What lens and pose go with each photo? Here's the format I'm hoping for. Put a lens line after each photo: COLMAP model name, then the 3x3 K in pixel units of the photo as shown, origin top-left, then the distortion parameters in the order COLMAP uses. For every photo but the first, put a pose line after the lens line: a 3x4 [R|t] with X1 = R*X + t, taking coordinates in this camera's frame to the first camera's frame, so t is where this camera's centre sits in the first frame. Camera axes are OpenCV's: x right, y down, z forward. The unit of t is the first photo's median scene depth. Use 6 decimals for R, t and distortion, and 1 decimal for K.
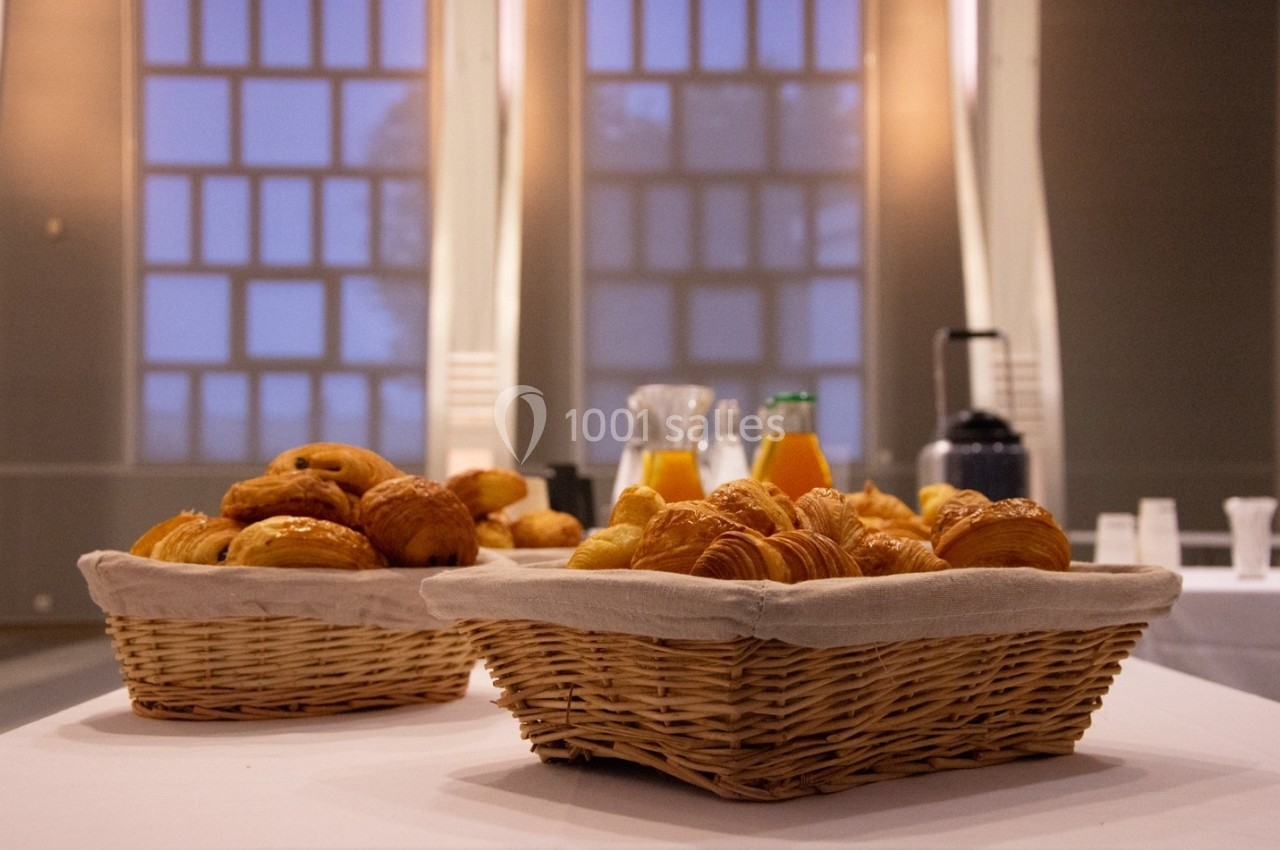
lens RADIAL K [[1829.2, 0, 678.8], [0, 1829.2, 425.1], [0, 0, 1]] dist [0.049420, 0.028760]
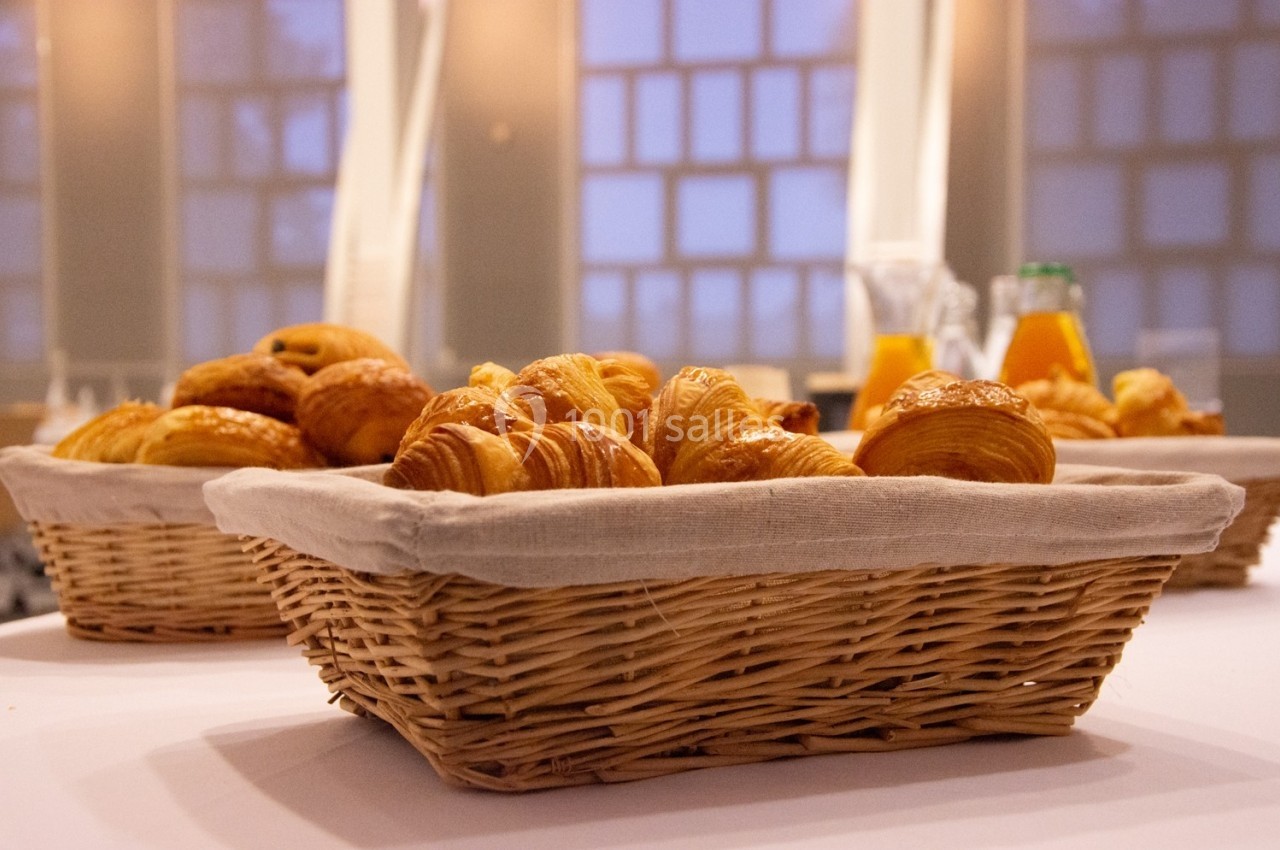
lens RADIAL K [[1829.2, 0, 678.8], [0, 1829.2, 425.1], [0, 0, 1]] dist [0.049420, 0.028760]
pose [[0.962179, 0.002336, -0.272408, 0.273068], [0.012563, 0.998519, 0.052937, 0.018576], [0.272128, -0.054358, 0.960725, 0.282484]]
